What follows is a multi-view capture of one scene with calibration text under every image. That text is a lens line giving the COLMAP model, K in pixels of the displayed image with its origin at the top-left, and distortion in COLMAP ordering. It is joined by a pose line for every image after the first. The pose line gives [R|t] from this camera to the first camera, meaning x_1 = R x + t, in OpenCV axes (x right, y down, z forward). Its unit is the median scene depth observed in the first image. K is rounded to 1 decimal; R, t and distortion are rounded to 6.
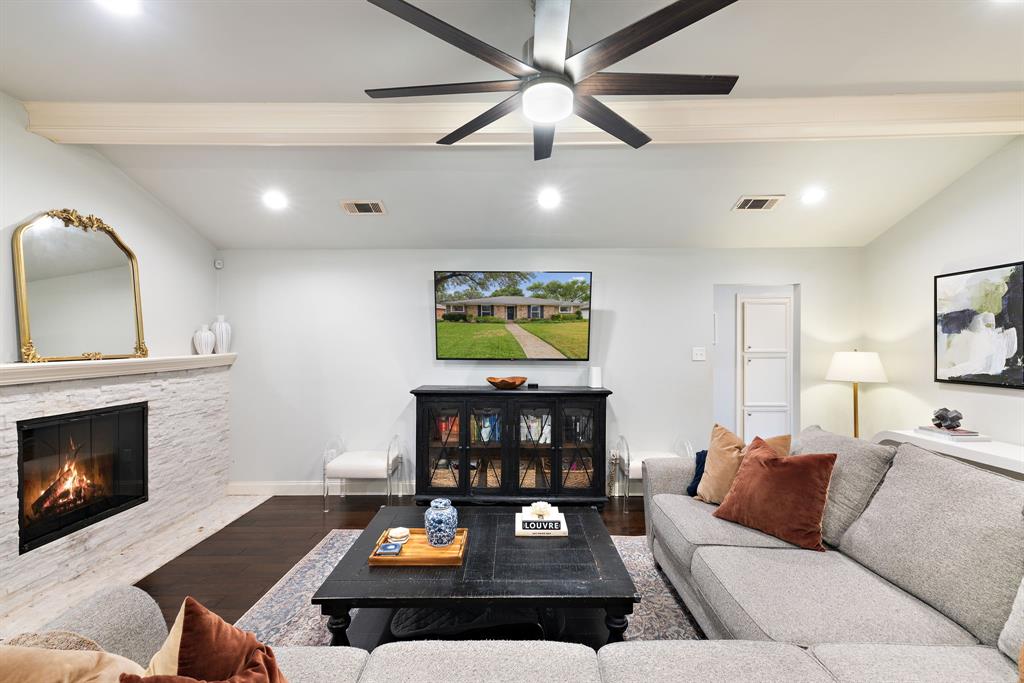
lens RADIAL K [[458.1, 0, 494.2], [0, 458.1, 342.2], [0, 0, 1]] dist [0.000312, -0.000429]
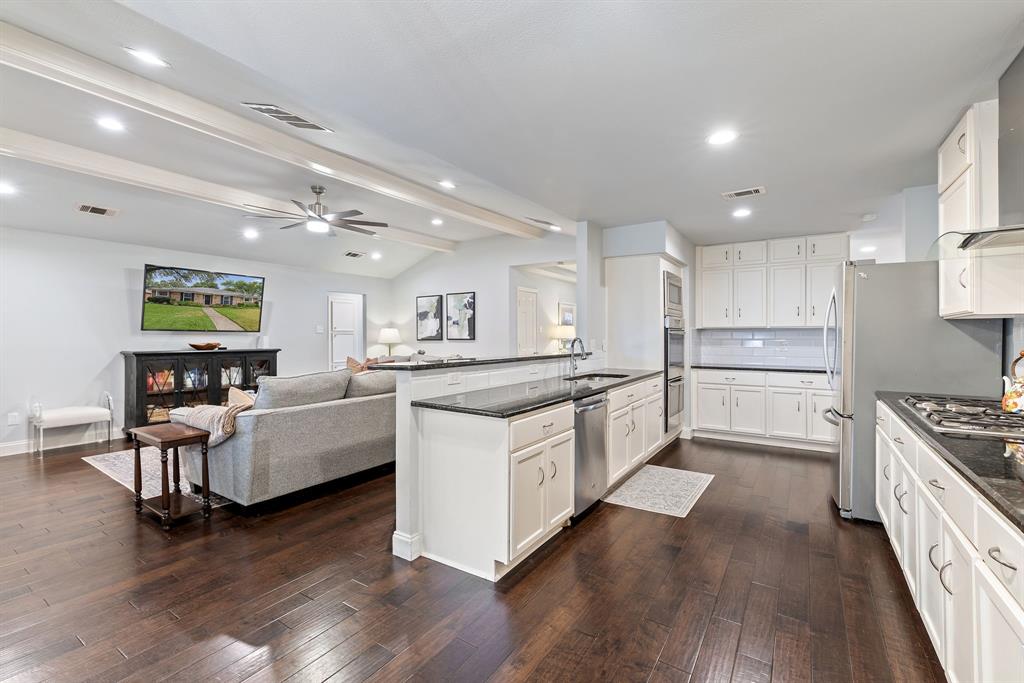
lens RADIAL K [[458.1, 0, 507.0], [0, 458.1, 332.9], [0, 0, 1]] dist [0.000312, -0.000429]
pose [[0.558484, 0.008324, 0.829473, -0.657684], [-0.000327, 0.999952, -0.009815, 0.058863], [-0.829515, 0.005211, 0.558460, -0.630406]]
